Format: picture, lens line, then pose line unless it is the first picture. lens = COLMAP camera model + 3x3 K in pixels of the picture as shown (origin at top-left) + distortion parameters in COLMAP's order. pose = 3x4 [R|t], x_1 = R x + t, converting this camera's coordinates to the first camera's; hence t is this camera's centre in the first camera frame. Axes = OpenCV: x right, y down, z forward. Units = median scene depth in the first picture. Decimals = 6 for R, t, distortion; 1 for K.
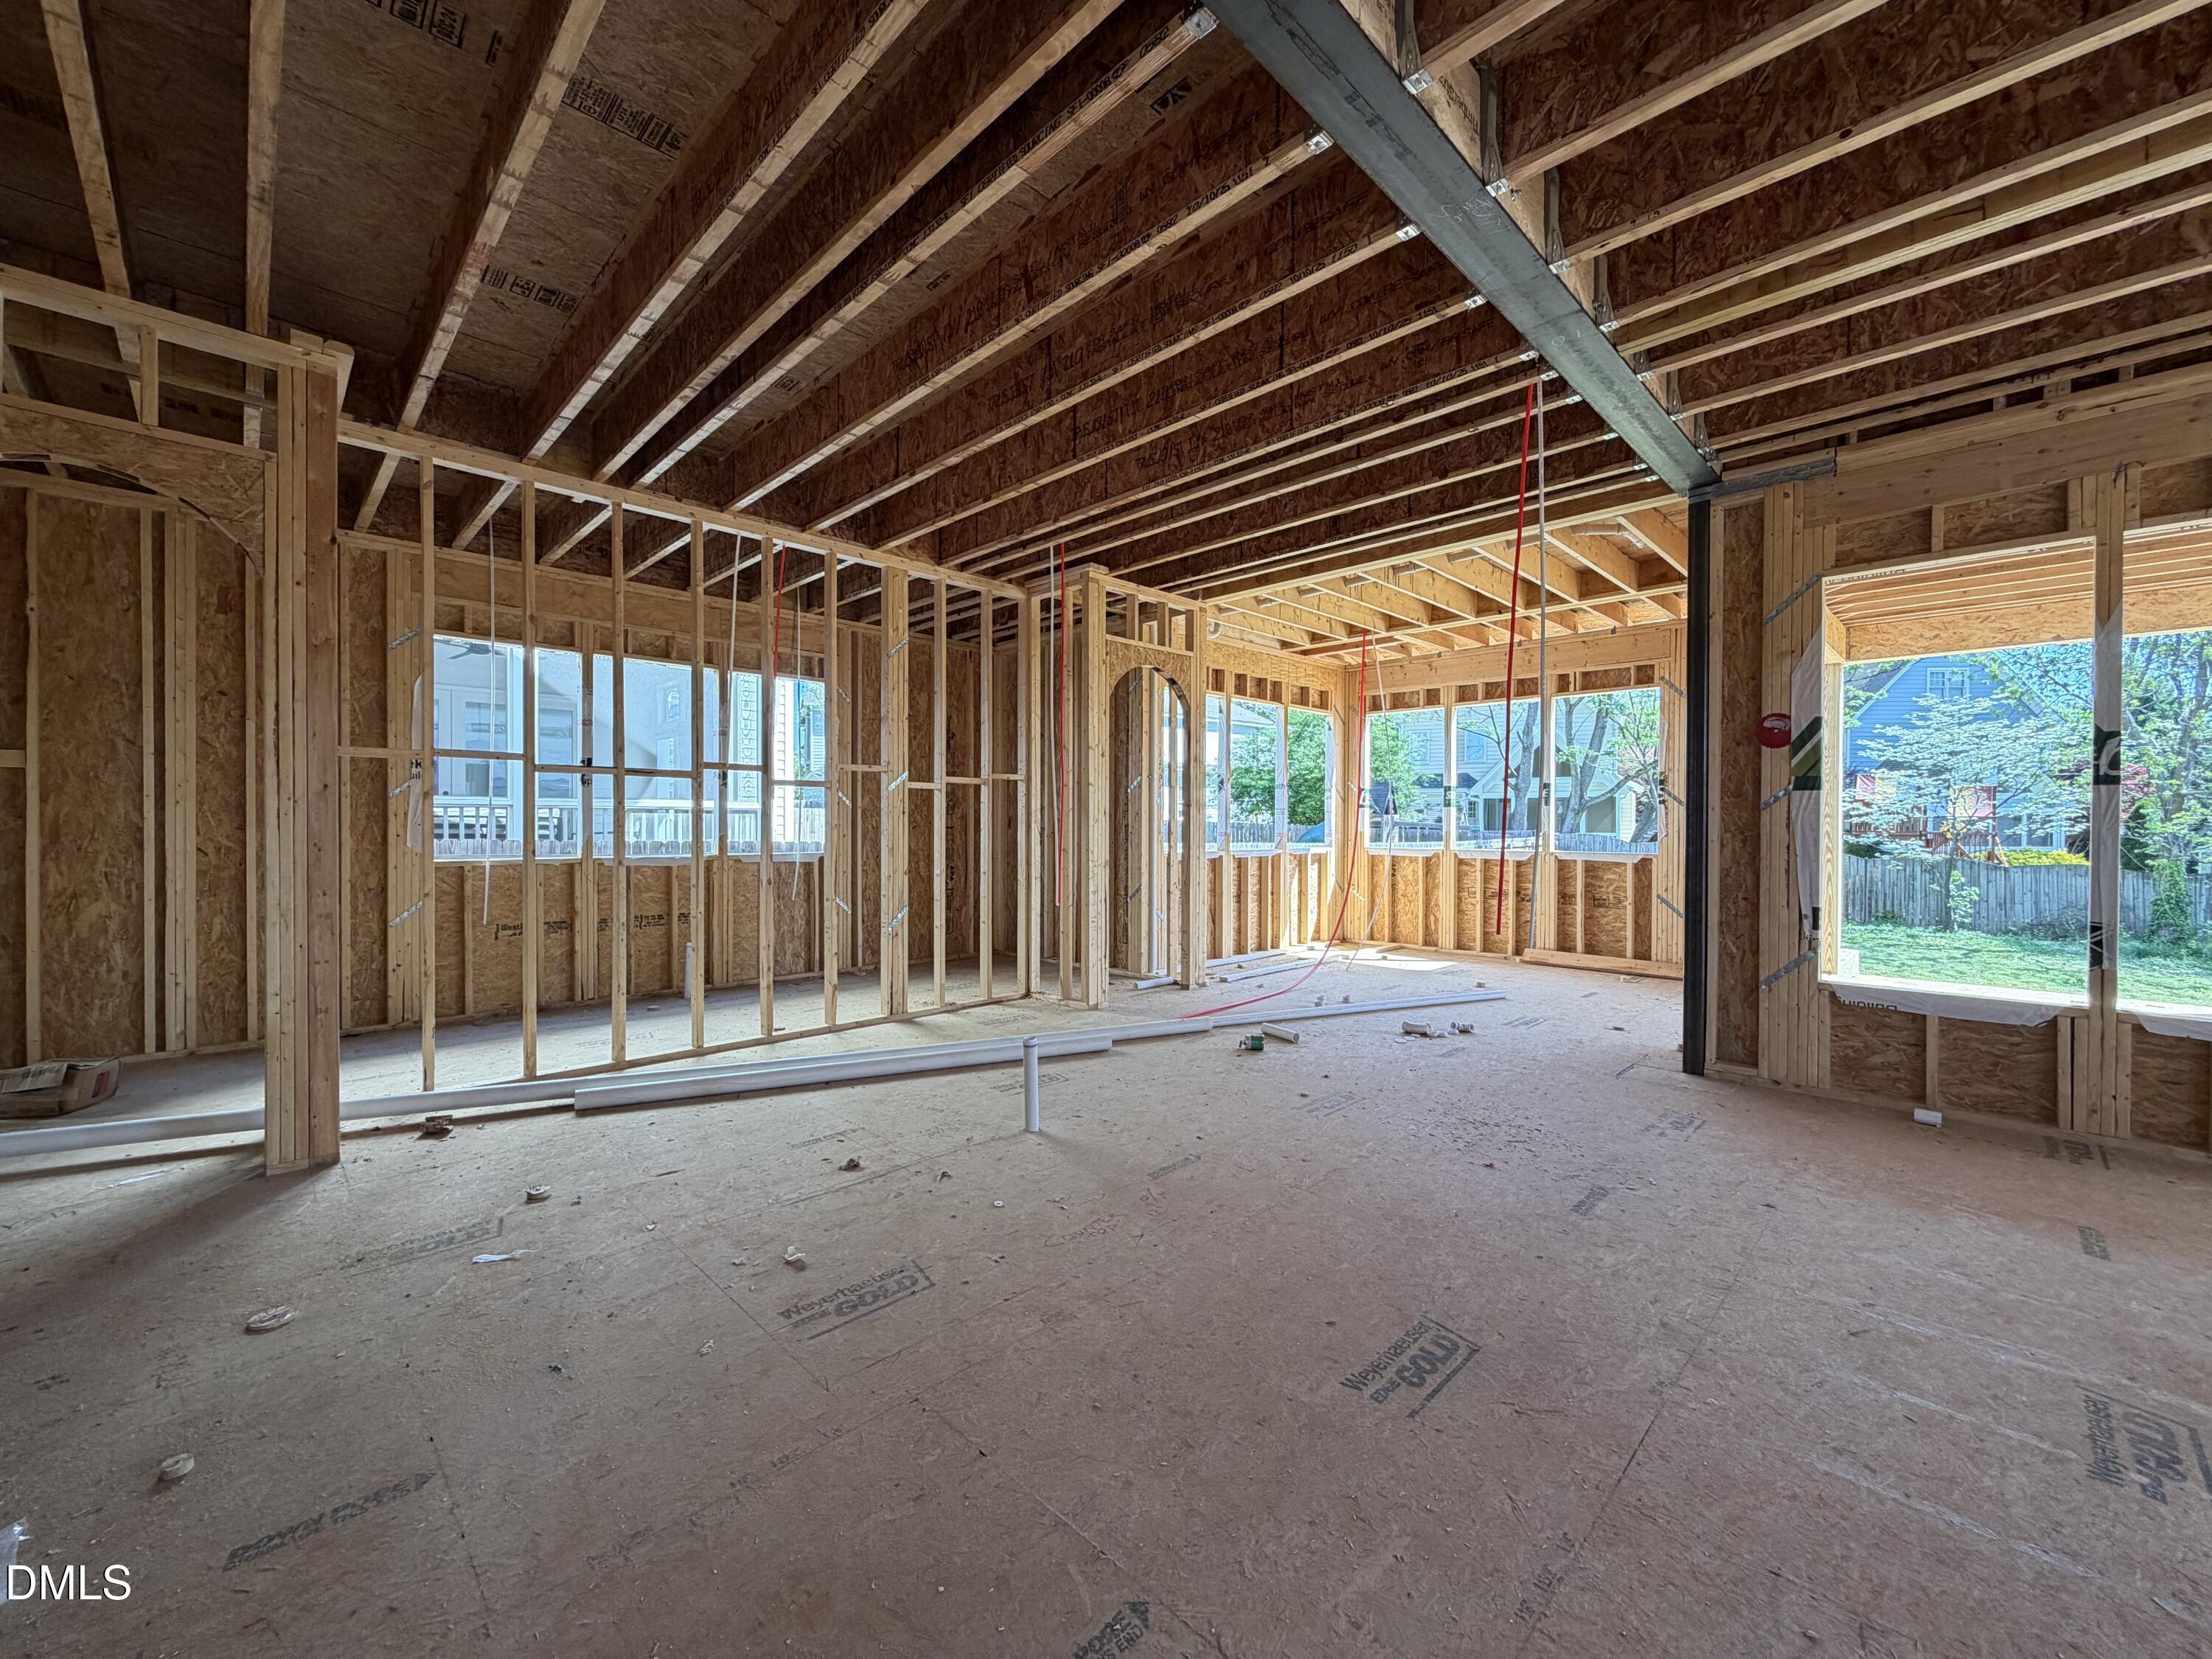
lens RADIAL K [[885.1, 0, 1097.8], [0, 885.1, 833.2], [0, 0, 1]] dist [0.000407, -0.000016]
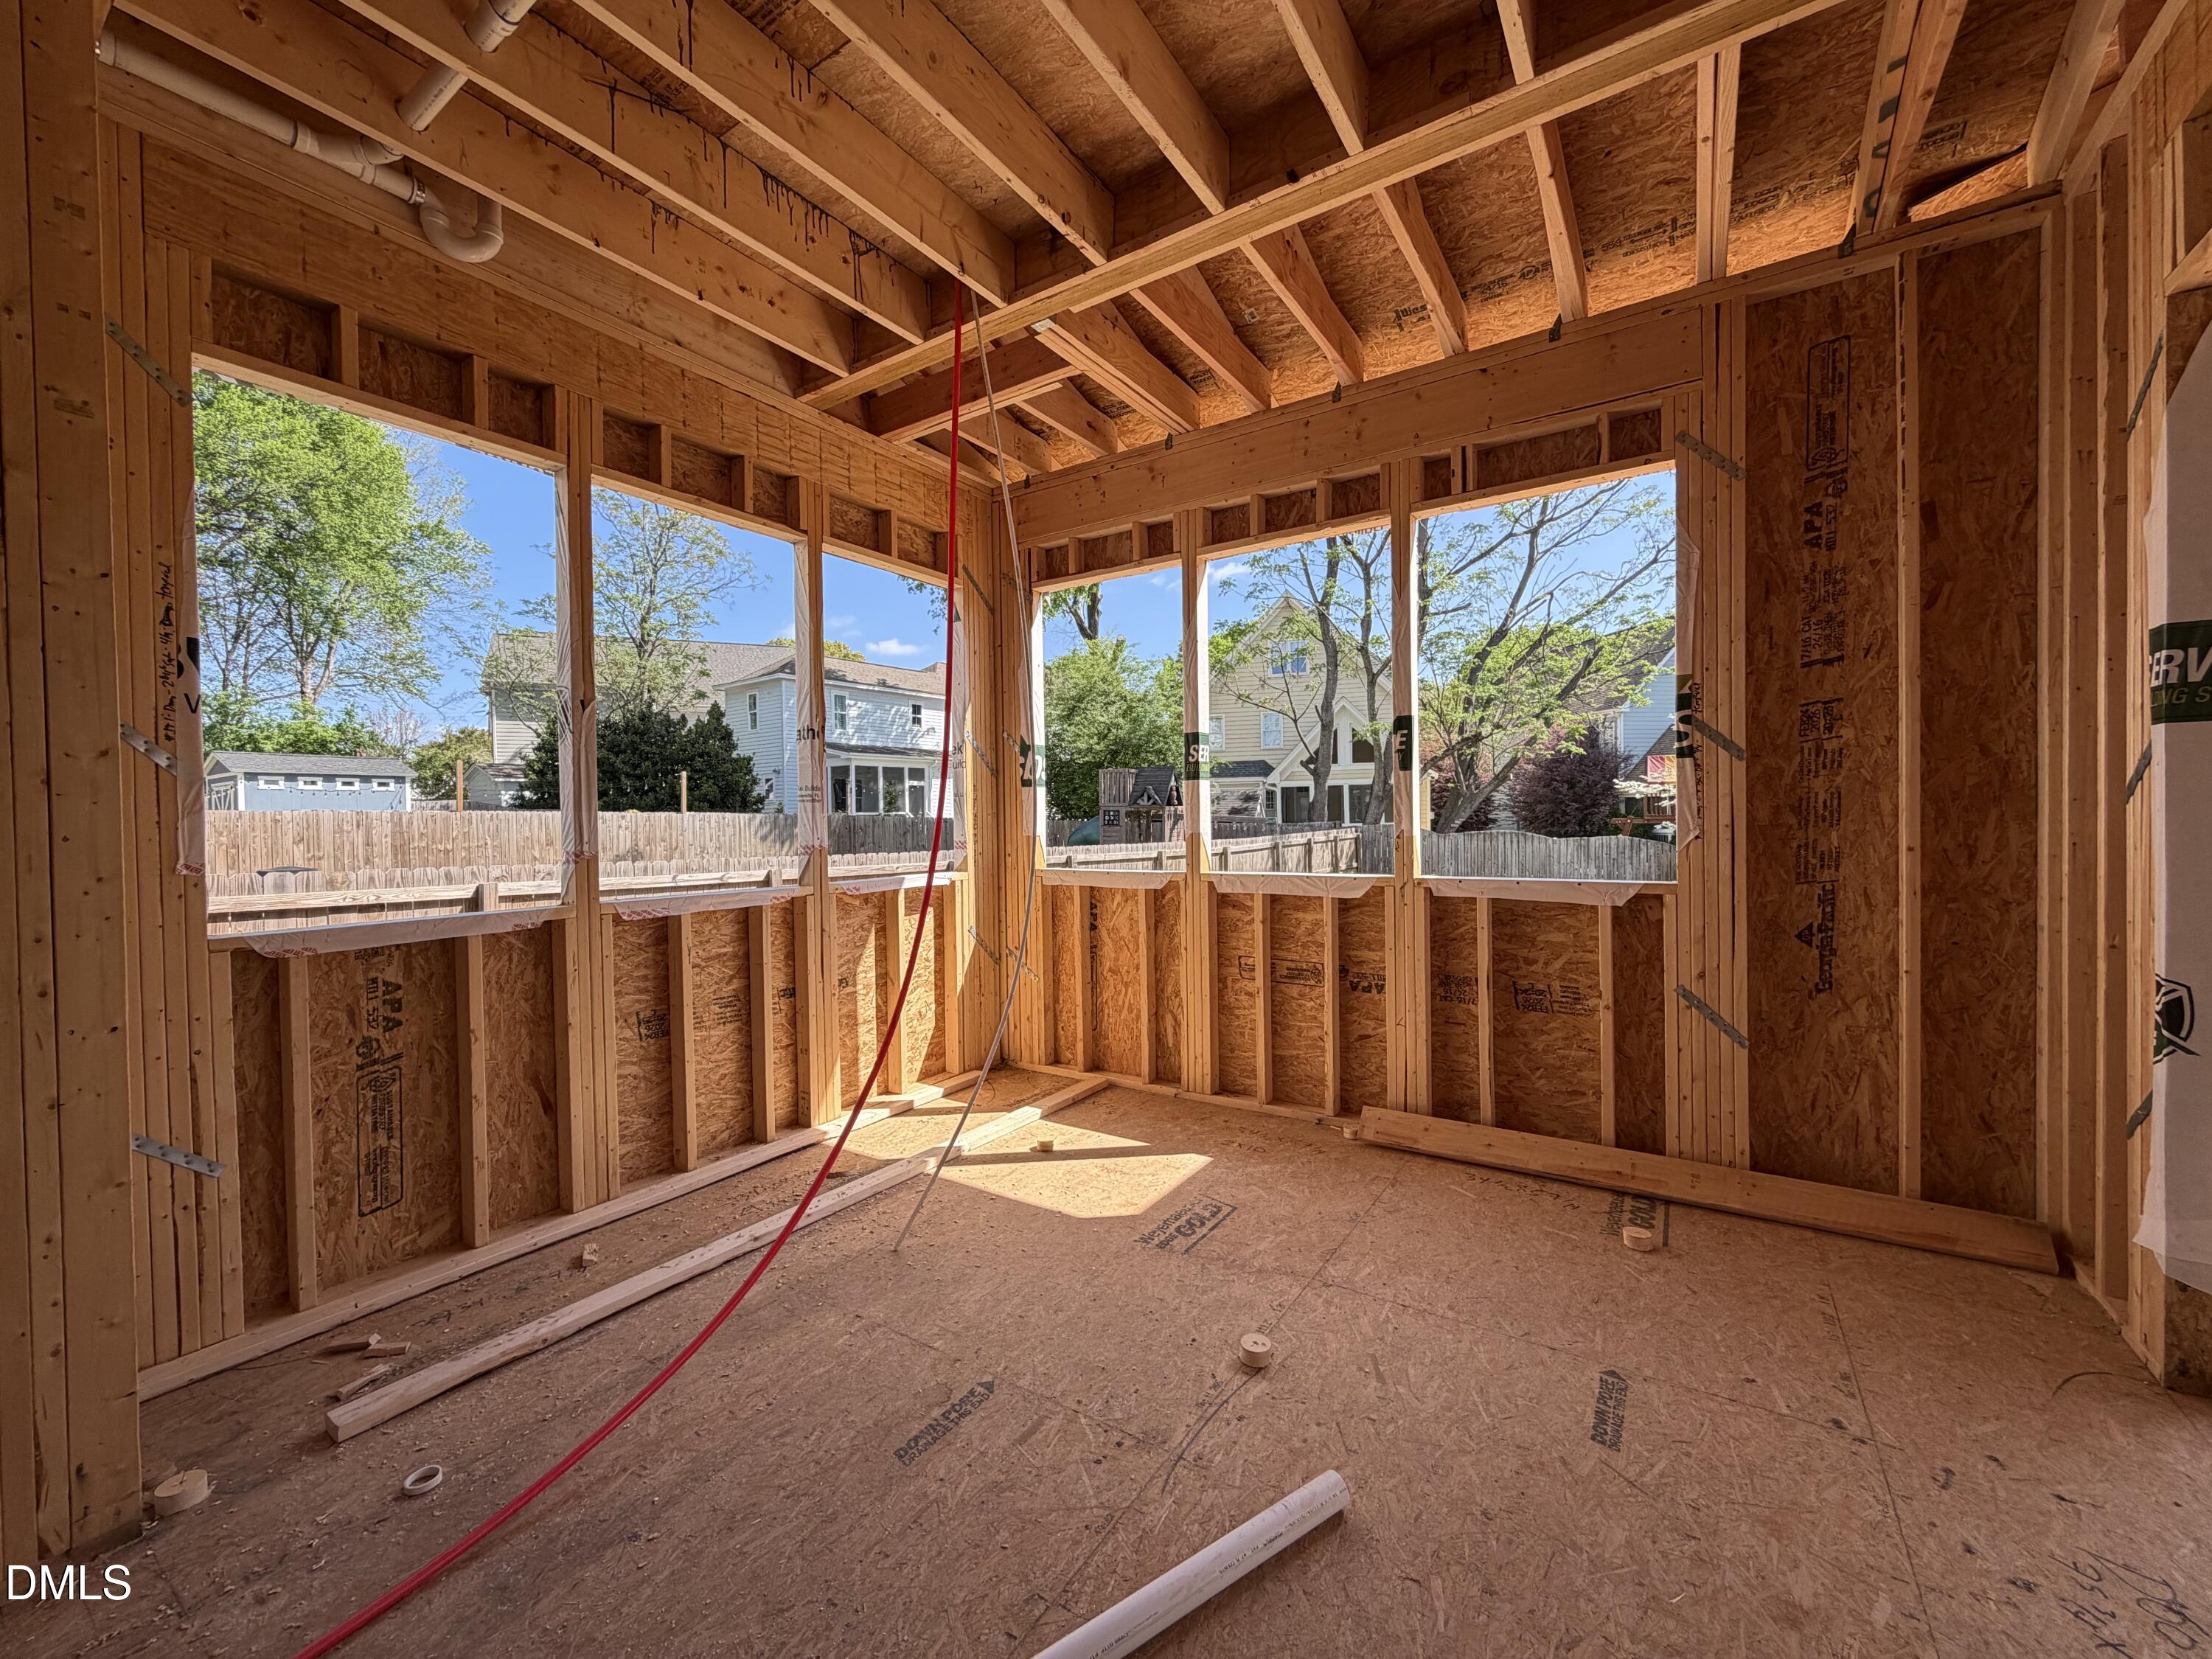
lens RADIAL K [[886.1, 0, 1099.9], [0, 886.1, 831.7], [0, 0, 1]] dist [0.004203, -0.000835]
pose [[0.978583, -0.021796, 0.204696, 0.268686], [0.021384, 0.999762, 0.004227, -0.006082], [-0.204739, 0.000240, 0.978817, 0.595967]]
